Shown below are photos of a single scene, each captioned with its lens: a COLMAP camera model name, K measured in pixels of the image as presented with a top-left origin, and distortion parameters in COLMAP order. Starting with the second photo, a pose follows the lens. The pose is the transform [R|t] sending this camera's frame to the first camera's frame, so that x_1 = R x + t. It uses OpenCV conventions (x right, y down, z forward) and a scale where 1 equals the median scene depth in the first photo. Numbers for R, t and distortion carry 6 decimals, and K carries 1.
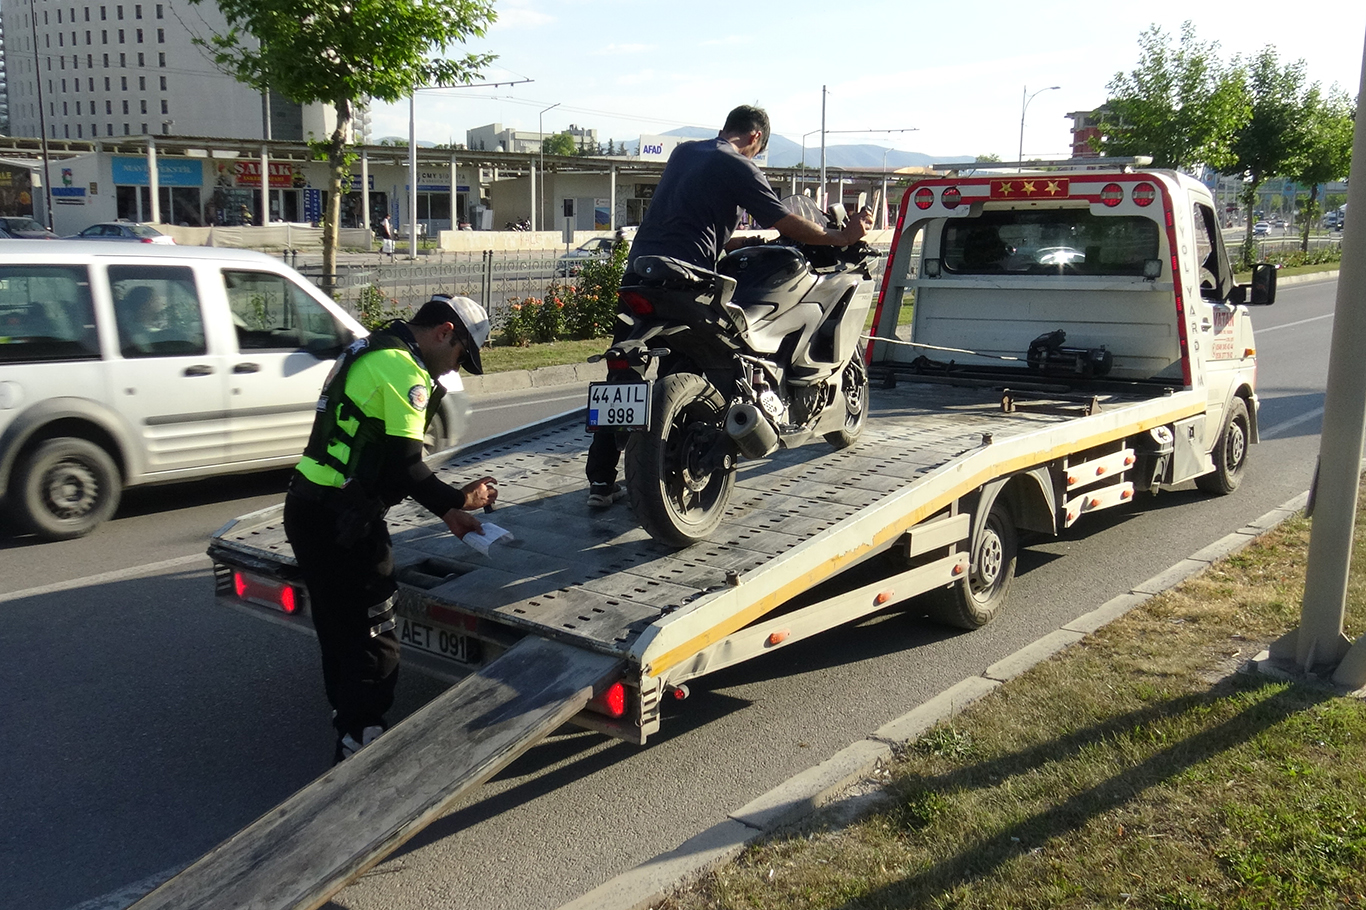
lens RADIAL K [[1344.8, 0, 683.0], [0, 1344.8, 455.0], [0, 0, 1]] dist [-0.010592, -0.007655]
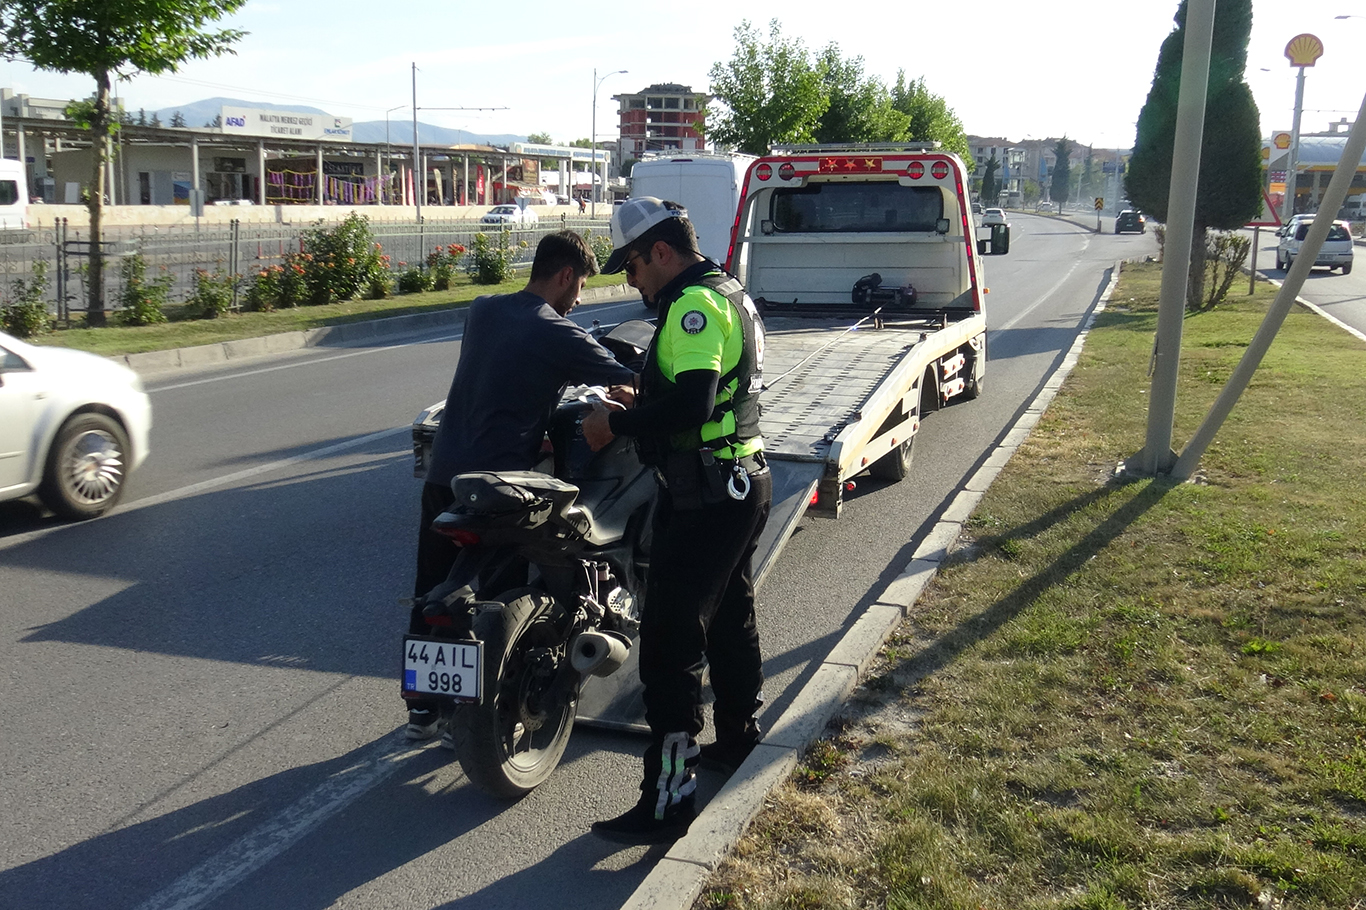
lens RADIAL K [[1317.8, 0, 683.0], [0, 1317.8, 455.0], [0, 0, 1]] dist [0.009018, 0.012056]
pose [[0.949364, -0.055374, 0.309261, -0.162829], [0.049172, 0.998403, 0.027818, 0.021119], [-0.310307, -0.011202, 0.950570, -0.091947]]
